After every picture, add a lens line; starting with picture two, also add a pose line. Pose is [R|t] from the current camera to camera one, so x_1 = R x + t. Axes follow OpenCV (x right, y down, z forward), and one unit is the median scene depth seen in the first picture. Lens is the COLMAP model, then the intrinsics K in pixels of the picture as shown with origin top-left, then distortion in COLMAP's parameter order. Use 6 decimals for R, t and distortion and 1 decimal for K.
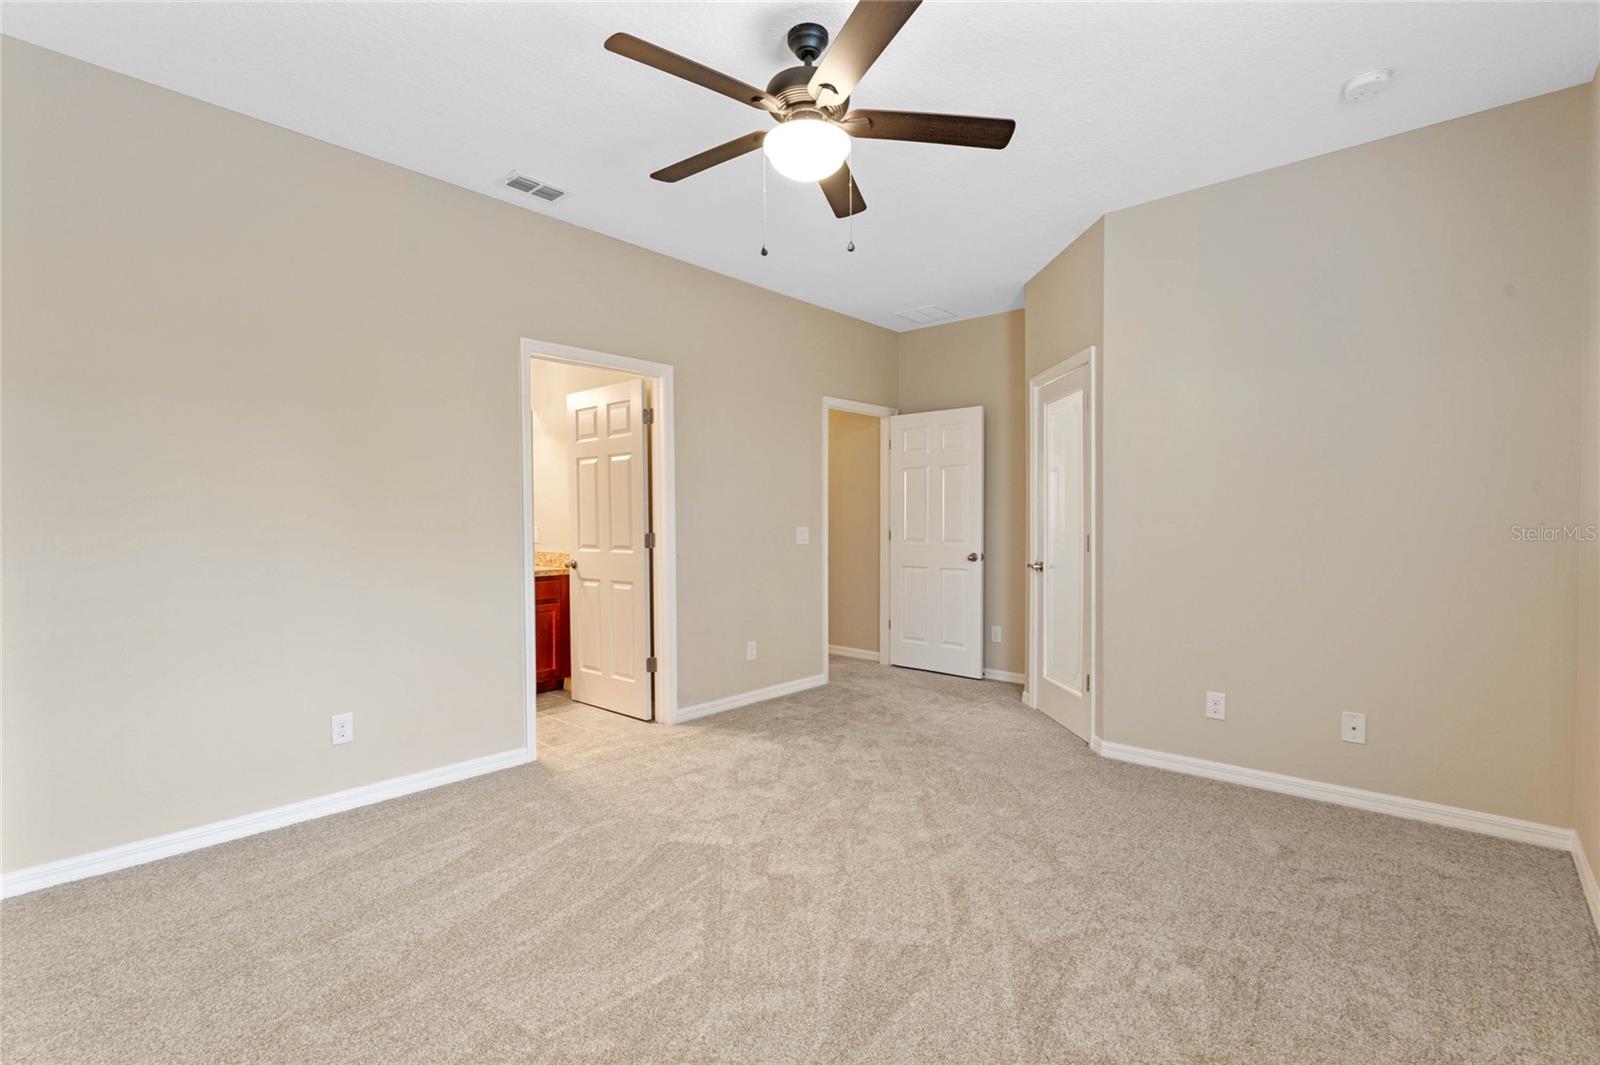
lens RADIAL K [[764.2, 0, 800.0], [0, 764.2, 532.5], [0, 0, 1]] dist [0.000117, -0.000185]
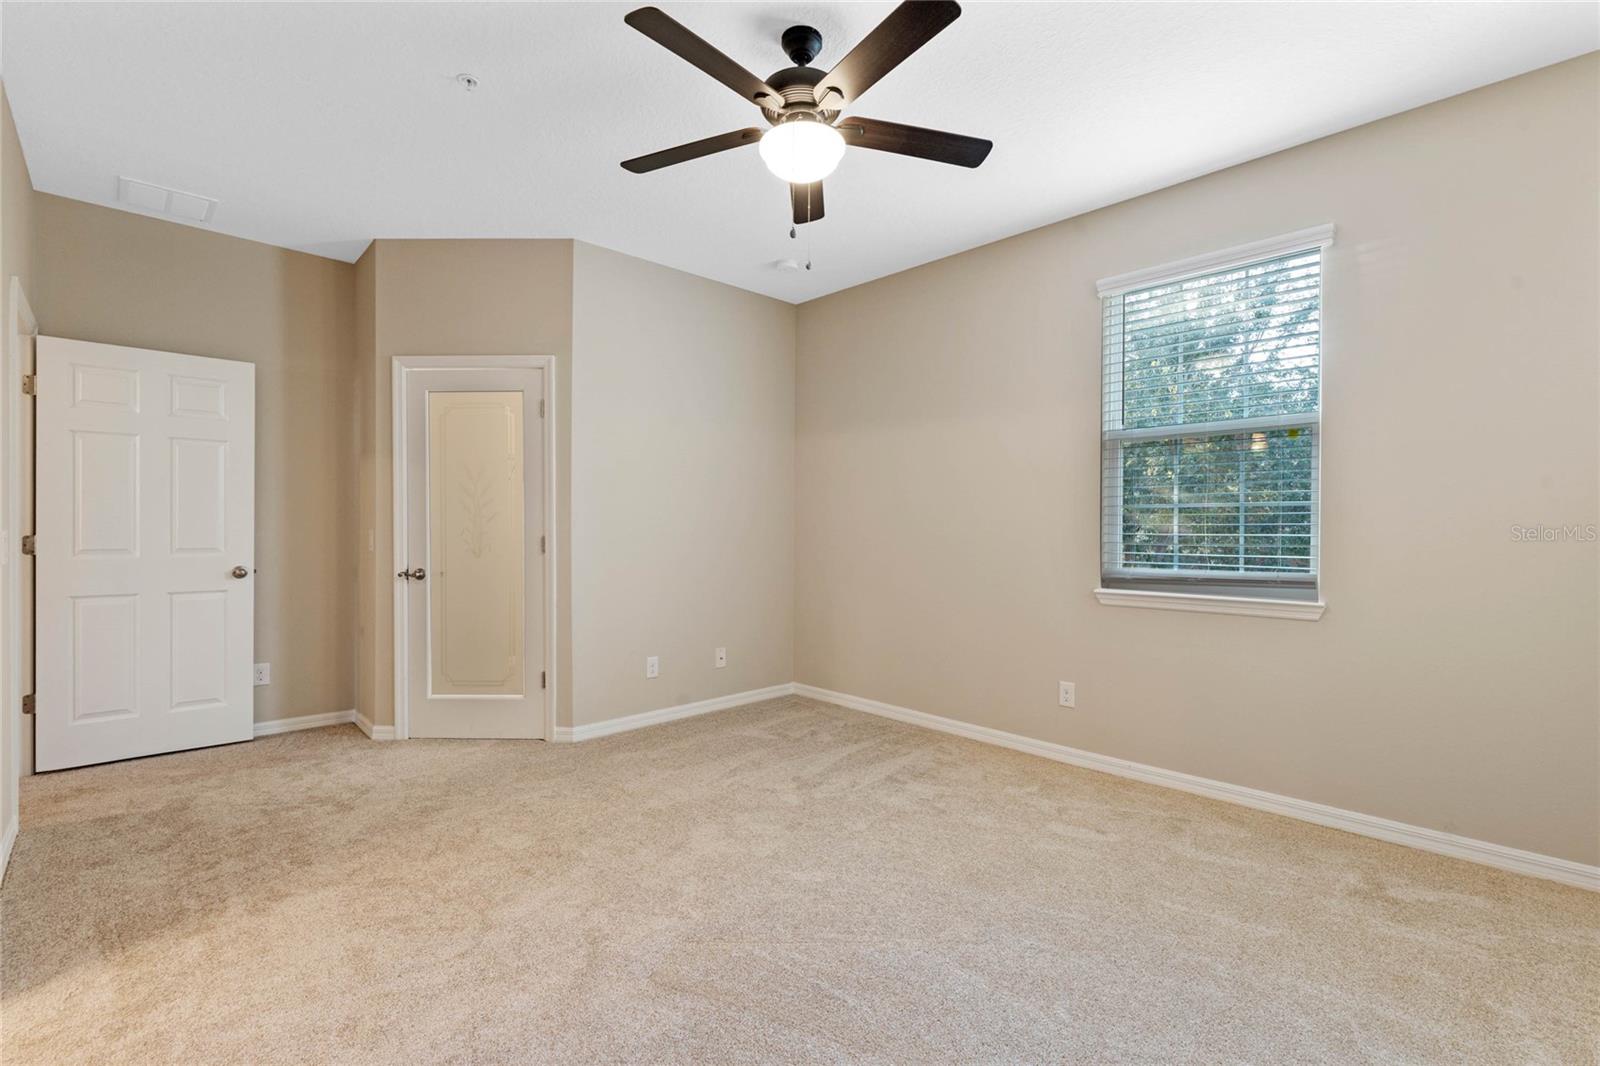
lens RADIAL K [[754.6, 0, 800.0], [0, 754.6, 533.0], [0, 0, 1]] dist [0.002617, 0.000534]
pose [[0.042213, -0.007031, 0.999084, -0.558342], [0.011766, 0.999909, 0.006539, -0.003720], [-0.999039, 0.011479, 0.042292, 0.544934]]
